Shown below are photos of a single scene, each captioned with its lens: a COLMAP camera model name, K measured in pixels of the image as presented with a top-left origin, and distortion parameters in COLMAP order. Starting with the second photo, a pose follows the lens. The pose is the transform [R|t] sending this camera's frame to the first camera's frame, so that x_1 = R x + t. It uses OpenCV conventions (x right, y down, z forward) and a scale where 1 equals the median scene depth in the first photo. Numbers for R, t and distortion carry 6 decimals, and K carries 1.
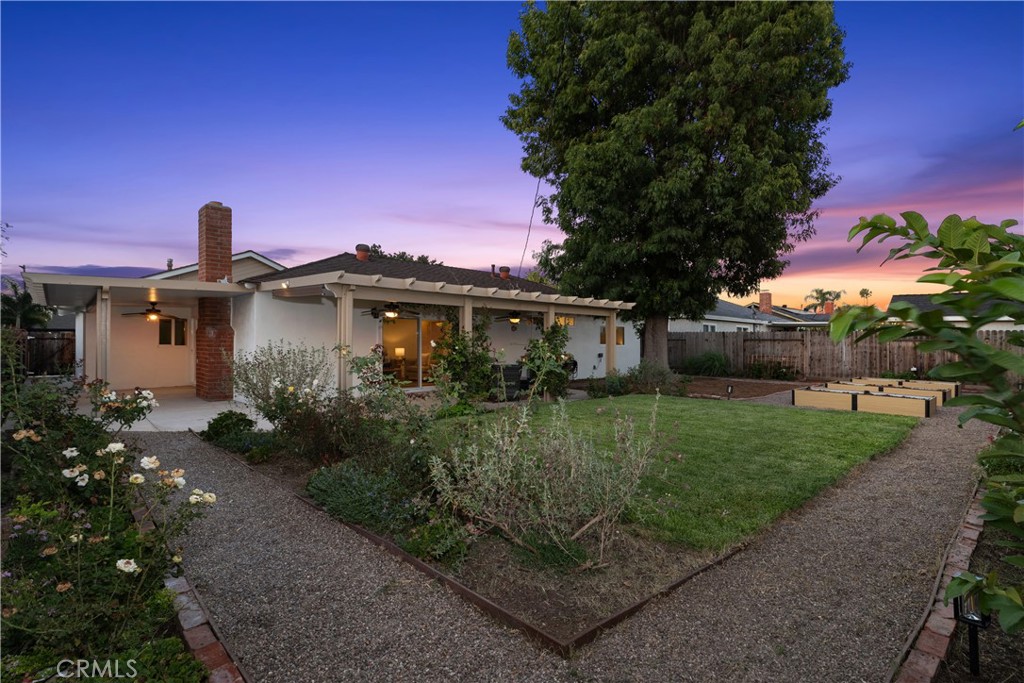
lens RADIAL K [[509.0, 0, 512.3], [0, 509.0, 309.1], [0, 0, 1]] dist [0.001132, 0.000113]
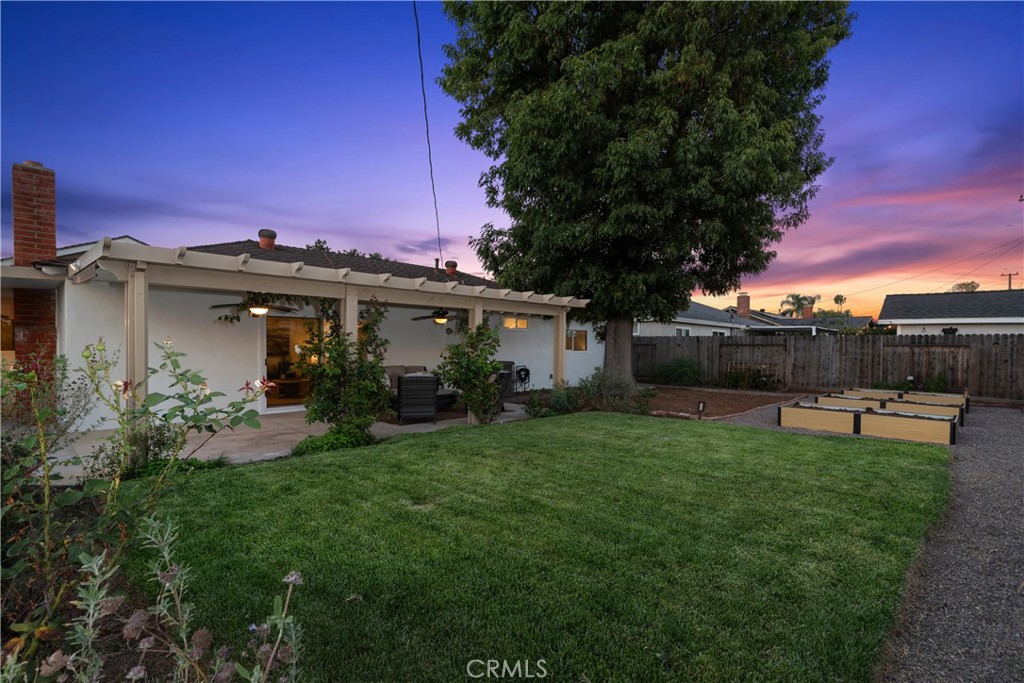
lens RADIAL K [[493.5, 0, 512.0], [0, 493.5, 341.5], [0, 0, 1]] dist [-0.000546, -0.000040]
pose [[0.999614, 0.000331, 0.027775, 0.084486], [-0.001786, 0.998627, 0.052355, 0.012277], [-0.027719, -0.052384, 0.998242, 0.186875]]
